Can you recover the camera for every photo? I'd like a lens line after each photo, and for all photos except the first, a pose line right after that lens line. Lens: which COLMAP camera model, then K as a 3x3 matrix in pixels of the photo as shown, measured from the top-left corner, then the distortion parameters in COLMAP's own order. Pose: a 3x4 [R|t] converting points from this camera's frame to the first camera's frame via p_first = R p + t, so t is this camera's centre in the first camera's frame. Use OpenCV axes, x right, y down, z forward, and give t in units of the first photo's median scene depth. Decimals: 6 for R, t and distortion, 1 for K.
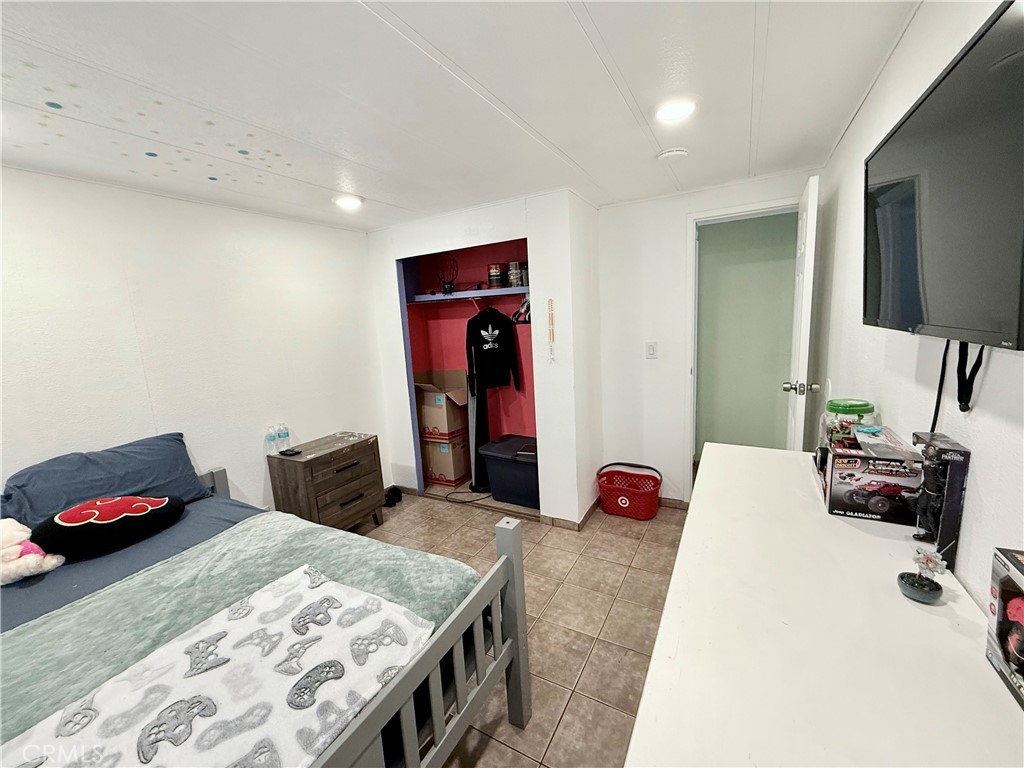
lens RADIAL K [[411.5, 0, 513.7], [0, 411.5, 384.2], [0, 0, 1]] dist [0.002391, -0.000421]
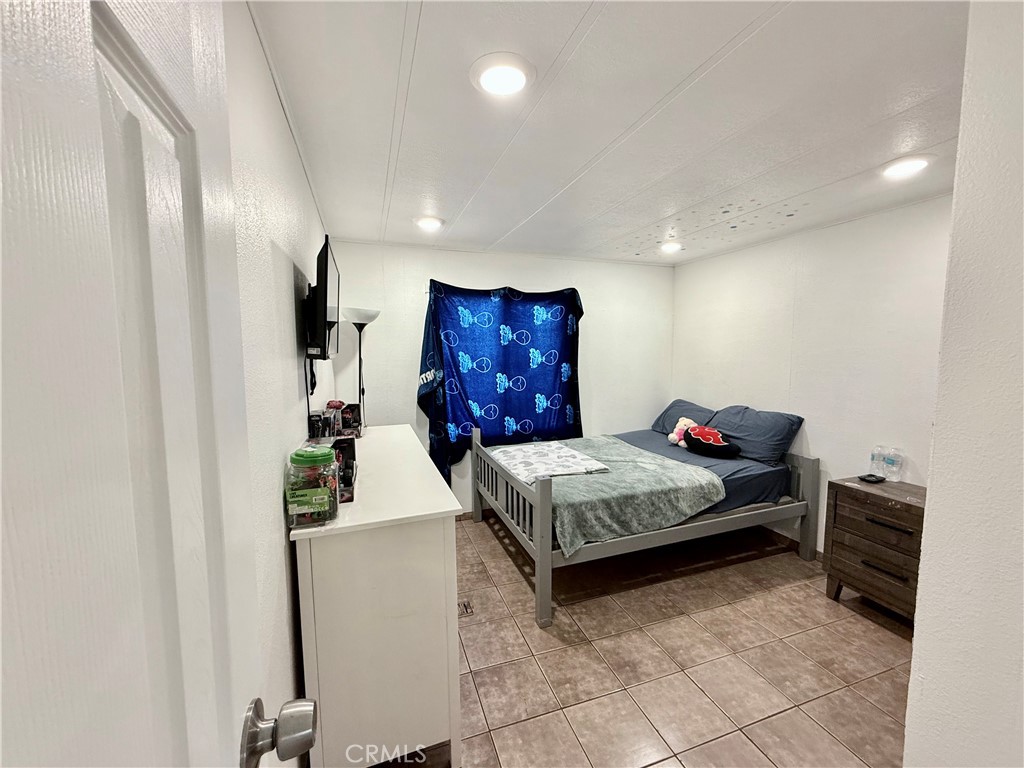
lens RADIAL K [[411.5, 0, 512.0], [0, 411.5, 384.6], [0, 0, 1]] dist [0.002391, -0.000421]
pose [[-0.666498, 0.119532, -0.735862, 1.005368], [-0.080409, 0.969778, 0.230359, -0.291019], [0.741158, 0.212704, -0.636744, 1.606776]]
